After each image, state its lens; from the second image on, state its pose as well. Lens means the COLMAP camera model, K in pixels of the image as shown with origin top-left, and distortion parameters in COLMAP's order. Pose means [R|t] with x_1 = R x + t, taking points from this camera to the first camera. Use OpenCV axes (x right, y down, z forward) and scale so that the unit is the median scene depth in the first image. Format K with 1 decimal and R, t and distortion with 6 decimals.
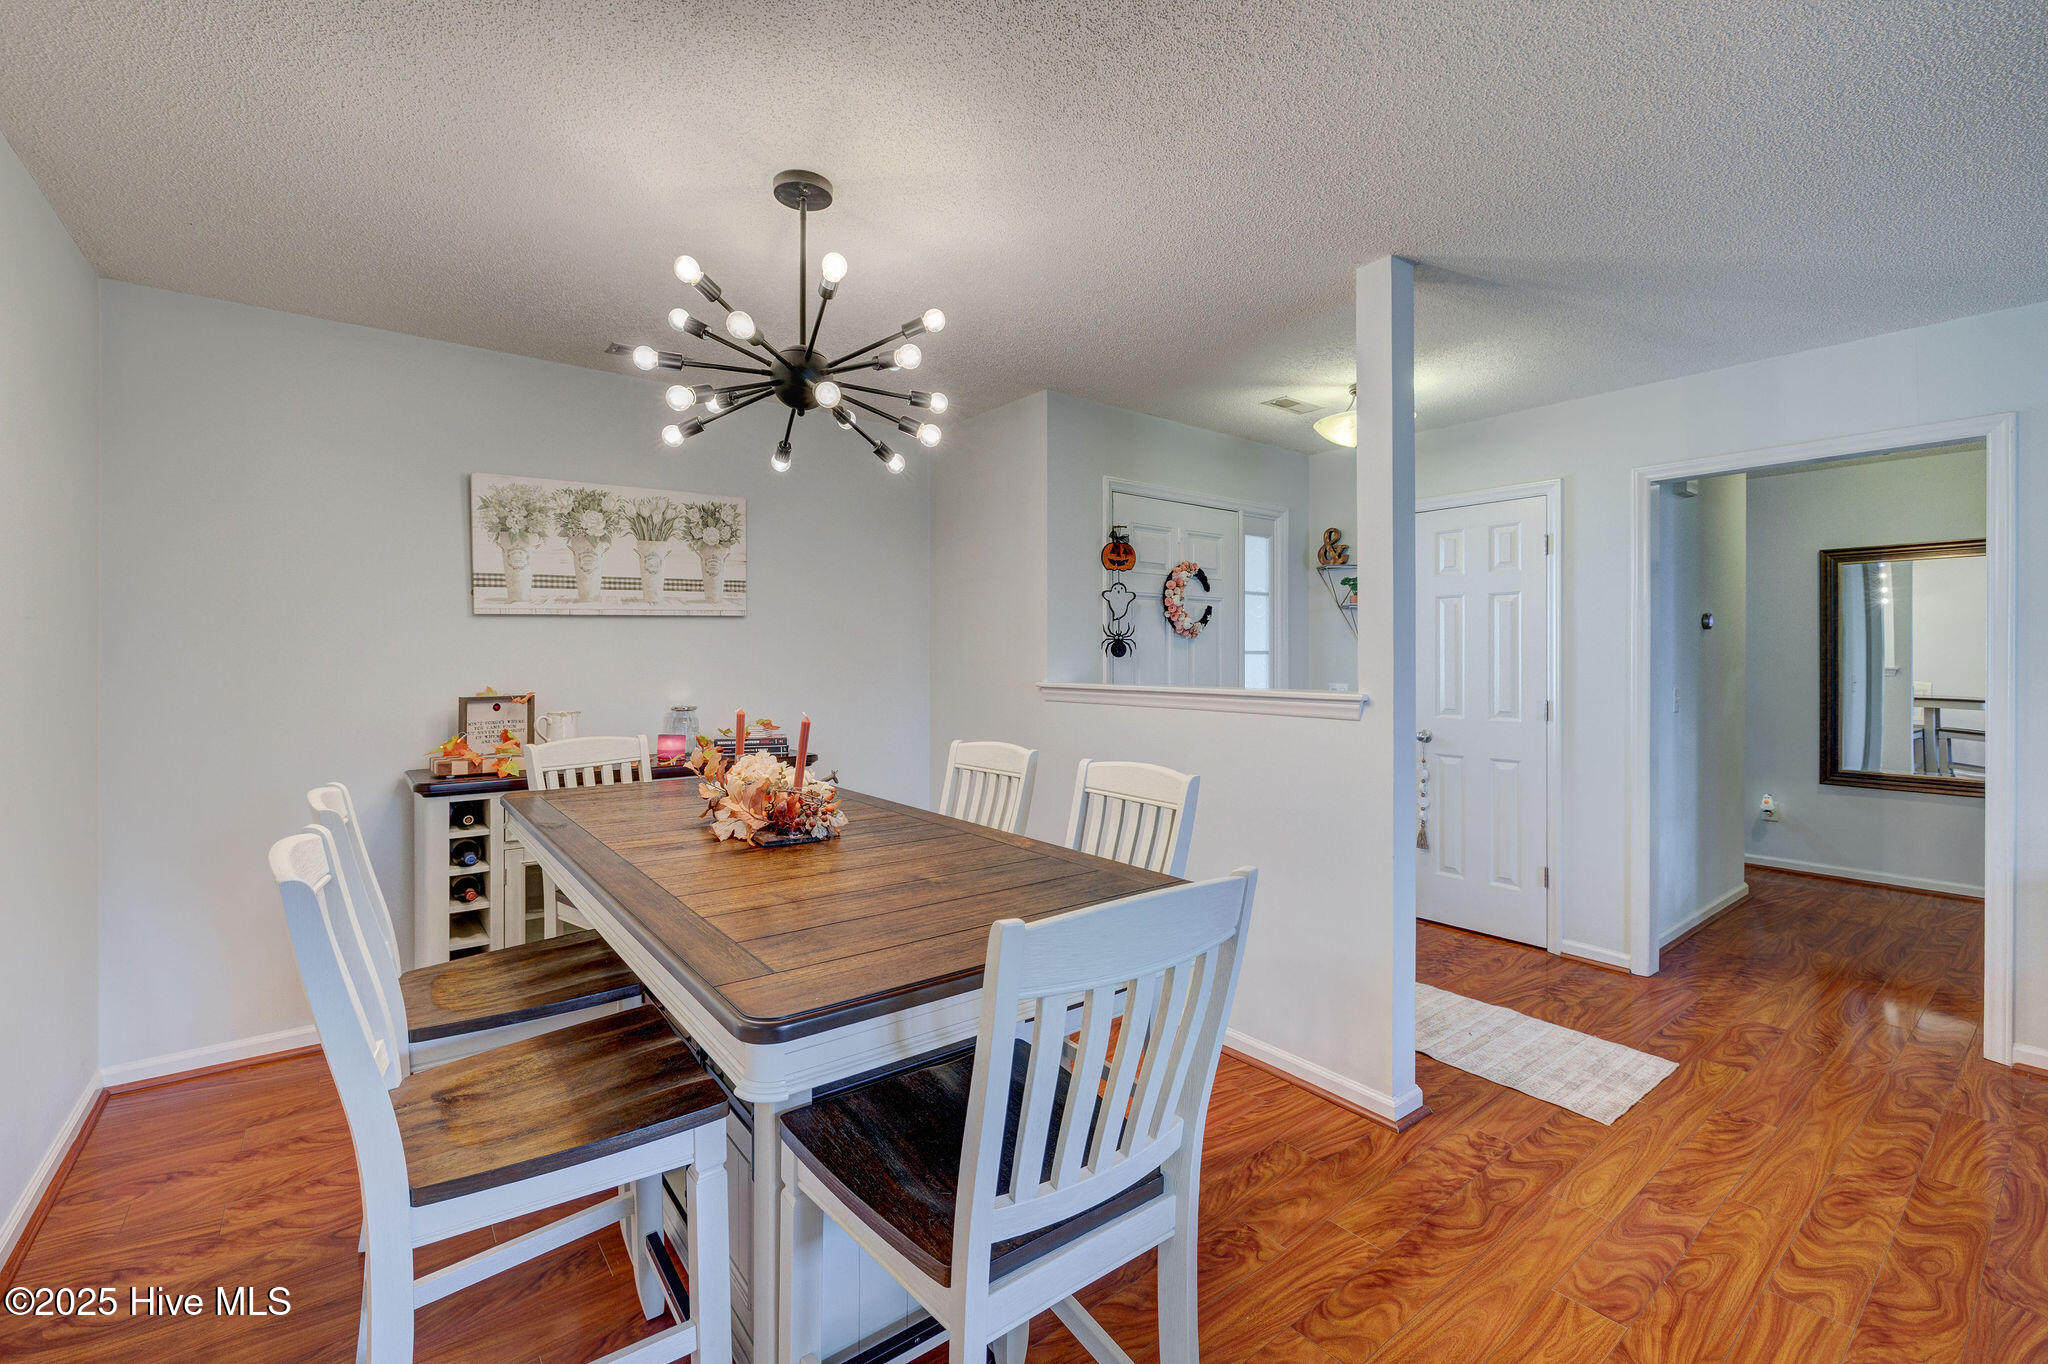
lens RADIAL K [[891.9, 0, 1018.0], [0, 891.9, 656.7], [0, 0, 1]] dist [0.000563, 0.000218]
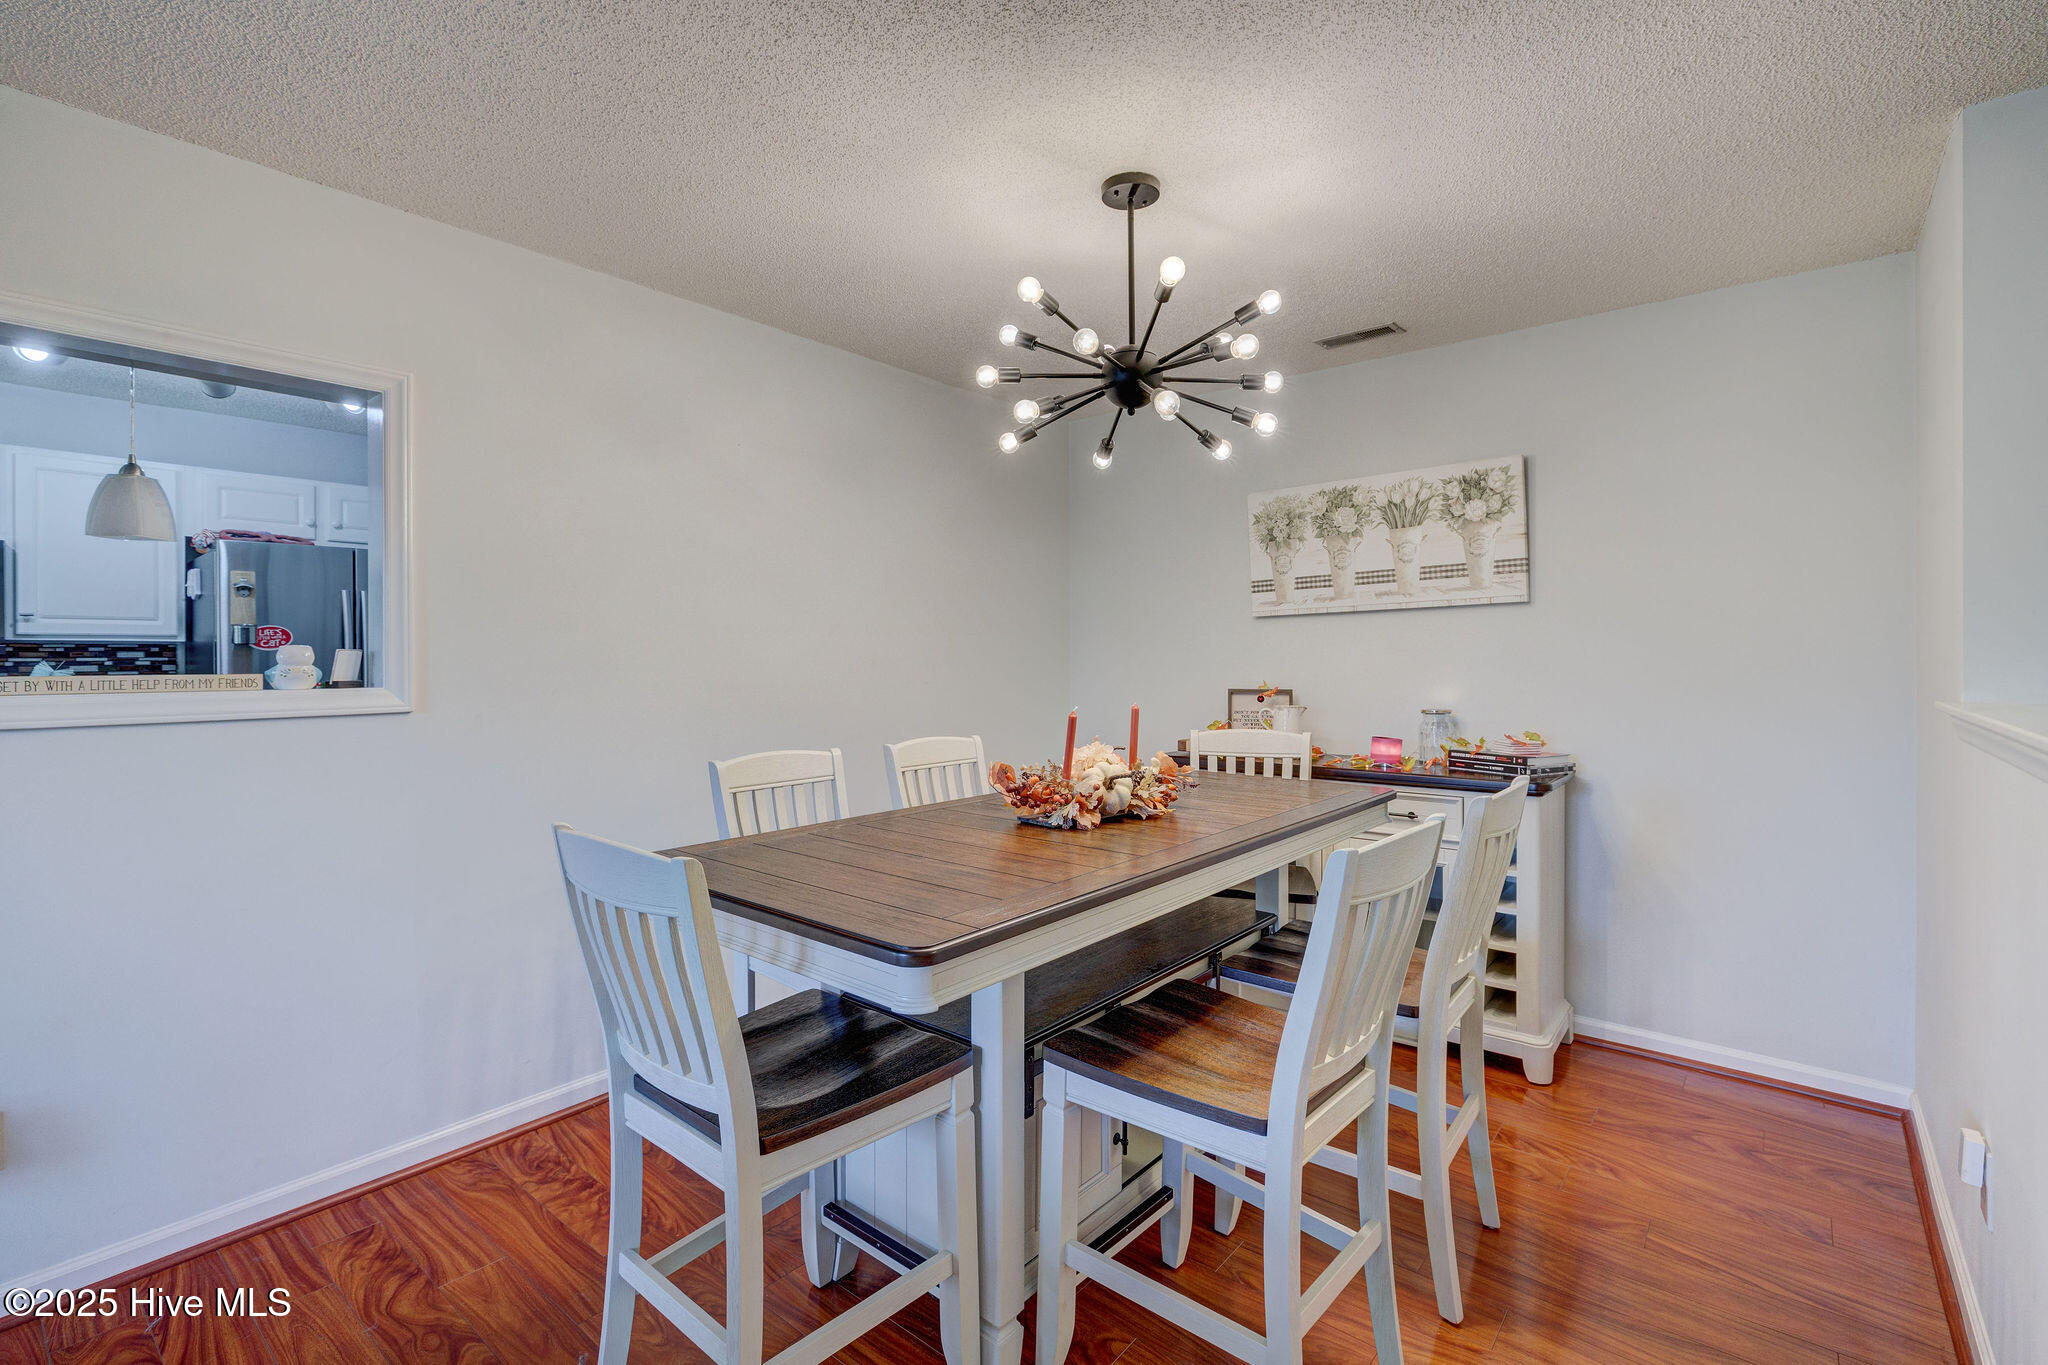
lens RADIAL K [[919.2, 0, 1012.4], [0, 919.2, 657.3], [0, 0, 1]] dist [-0.001752, -0.000131]
pose [[0.205432, -0.004978, -0.978659, 0.451267], [-0.001685, 0.999984, -0.005441, 0.010143], [0.978670, 0.002767, 0.205421, 0.426323]]
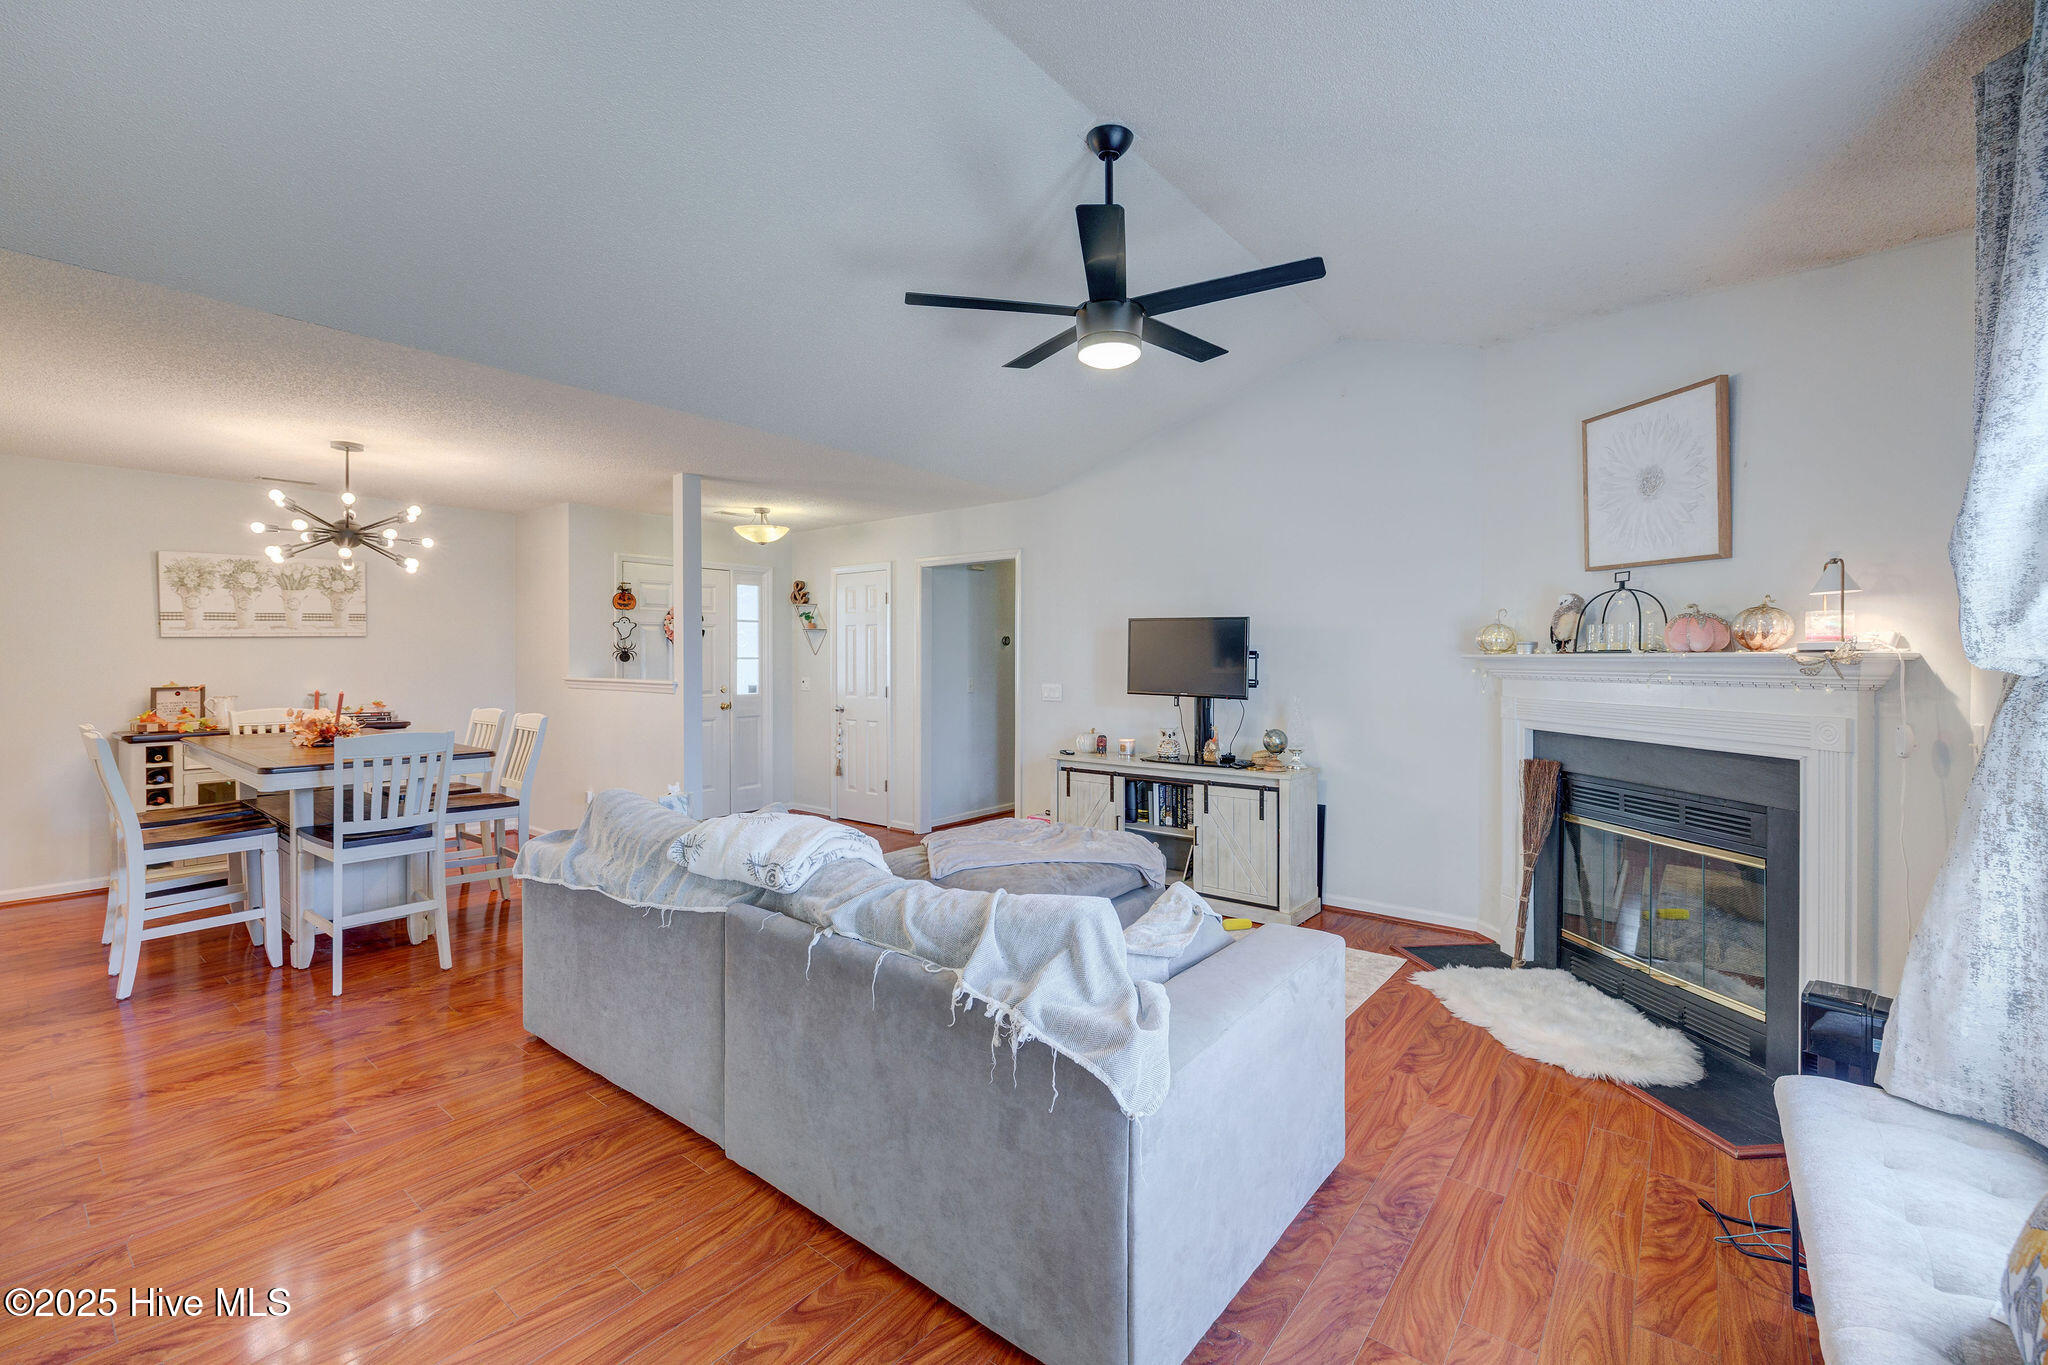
lens RADIAL K [[879.0, 0, 1019.7], [0, 879.0, 661.6], [0, 0, 1]] dist [-0.001483, -0.000012]
pose [[0.972856, -0.001104, 0.231407, 0.514338], [-0.000634, 0.999972, 0.007433, -0.014712], [-0.231409, -0.007378, 0.972829, -0.870771]]
